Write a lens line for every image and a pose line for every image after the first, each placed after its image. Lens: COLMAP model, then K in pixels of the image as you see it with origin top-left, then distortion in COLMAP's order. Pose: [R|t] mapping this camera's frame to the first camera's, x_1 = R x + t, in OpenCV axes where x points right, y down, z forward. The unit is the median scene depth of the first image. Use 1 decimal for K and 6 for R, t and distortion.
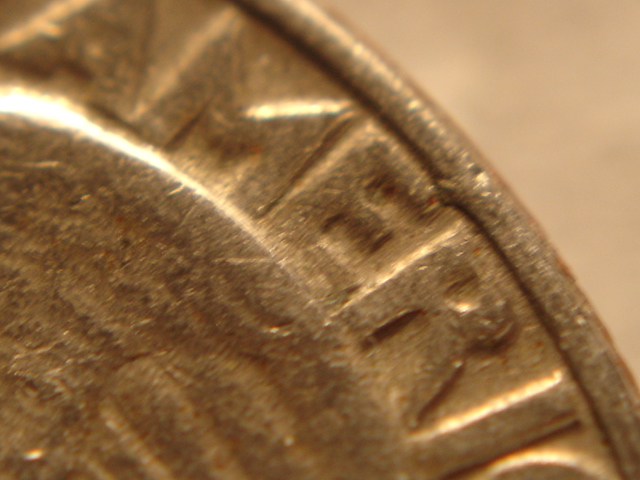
lens RADIAL K [[424.8, 0, 320.9], [0, 424.8, 239.4], [0, 0, 1]] dist [0.007086, -0.014177]
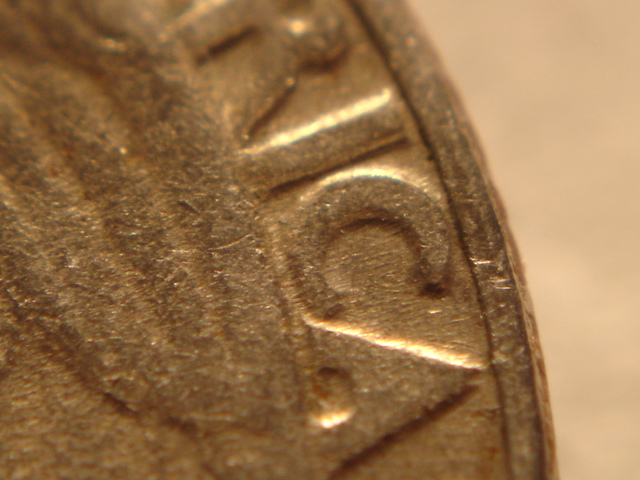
lens RADIAL K [[424.8, 0, 319.0], [0, 424.8, 240.6], [0, 0, 1]] dist [0.007086, -0.014177]
pose [[0.999751, 0.015218, 0.016343, 0.382178], [-0.015647, 0.999529, 0.026397, 0.652534], [-0.015934, -0.026646, 0.999518, -0.037666]]
